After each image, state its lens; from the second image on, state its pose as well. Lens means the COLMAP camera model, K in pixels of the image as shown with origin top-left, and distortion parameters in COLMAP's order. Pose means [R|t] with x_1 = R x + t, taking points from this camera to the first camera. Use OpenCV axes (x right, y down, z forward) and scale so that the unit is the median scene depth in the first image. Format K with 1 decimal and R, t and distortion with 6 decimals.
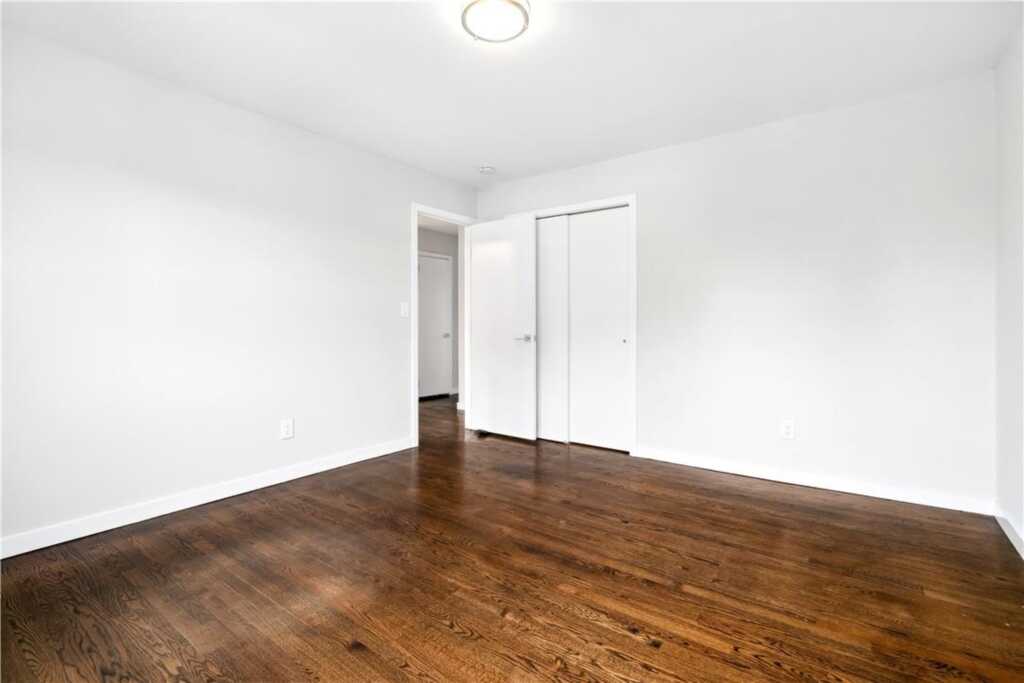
lens RADIAL K [[478.4, 0, 513.3], [0, 478.4, 342.3], [0, 0, 1]] dist [0.000396, 0.000261]
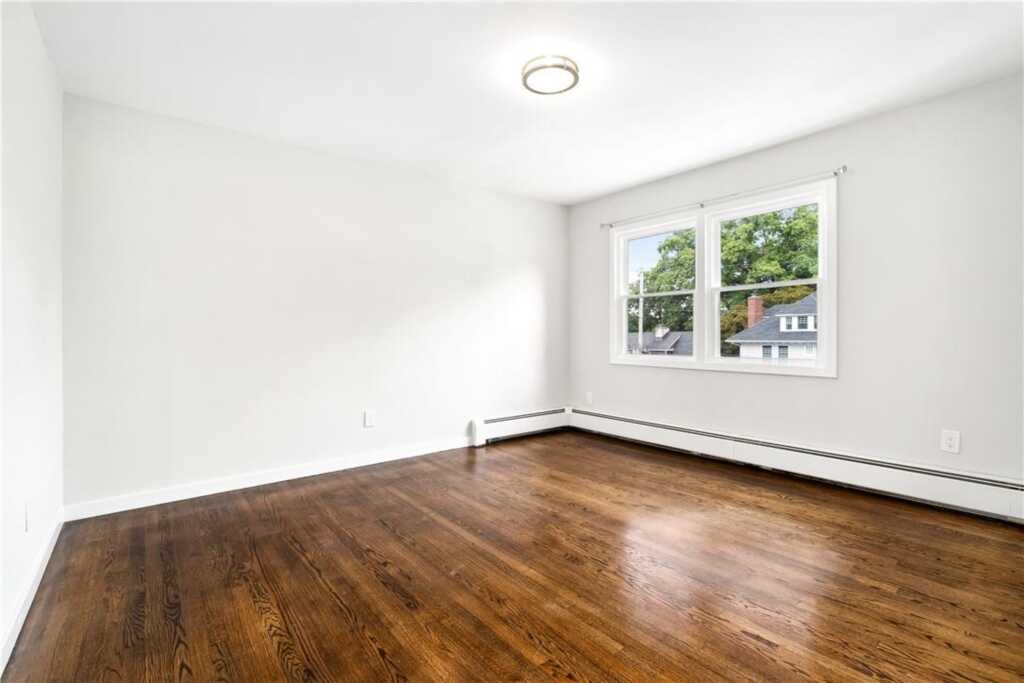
lens RADIAL K [[471.1, 0, 517.6], [0, 471.1, 337.0], [0, 0, 1]] dist [-0.001046, 0.000587]
pose [[-0.967868, 0.010019, 0.251258, -0.220191], [0.020964, 0.998942, 0.040922, -0.062876], [-0.250583, 0.044875, -0.967055, 1.802850]]
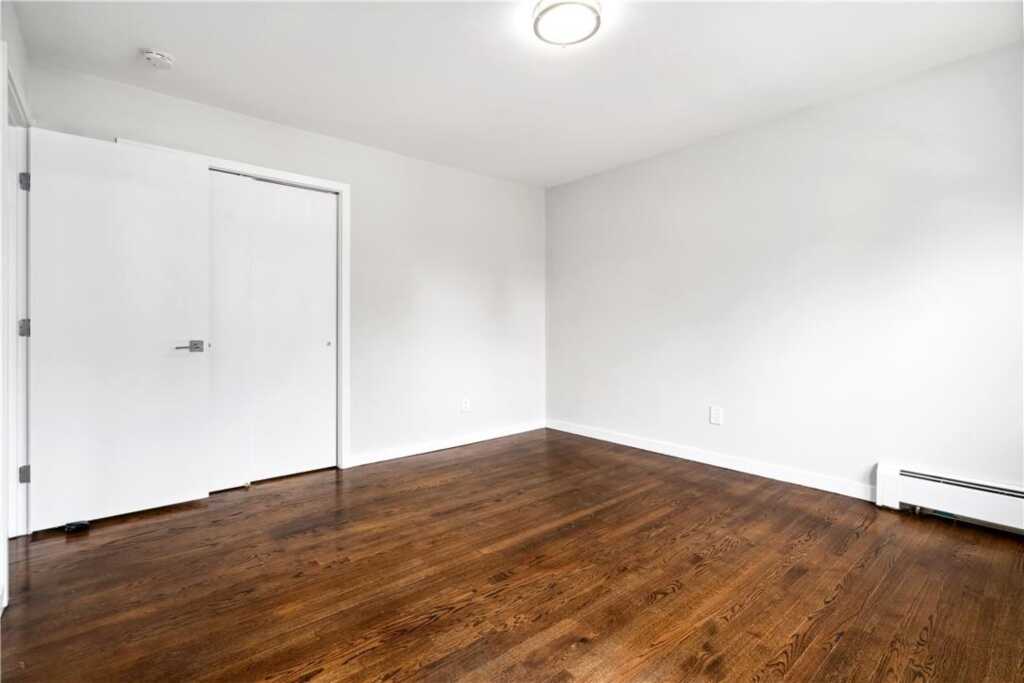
lens RADIAL K [[471.1, 0, 517.6], [0, 471.1, 337.0], [0, 0, 1]] dist [-0.001046, 0.000587]
pose [[0.214315, -0.023636, 0.976479, -0.857940], [0.036667, 0.999197, 0.016138, -0.025539], [-0.976076, 0.032346, 0.215010, 0.732162]]
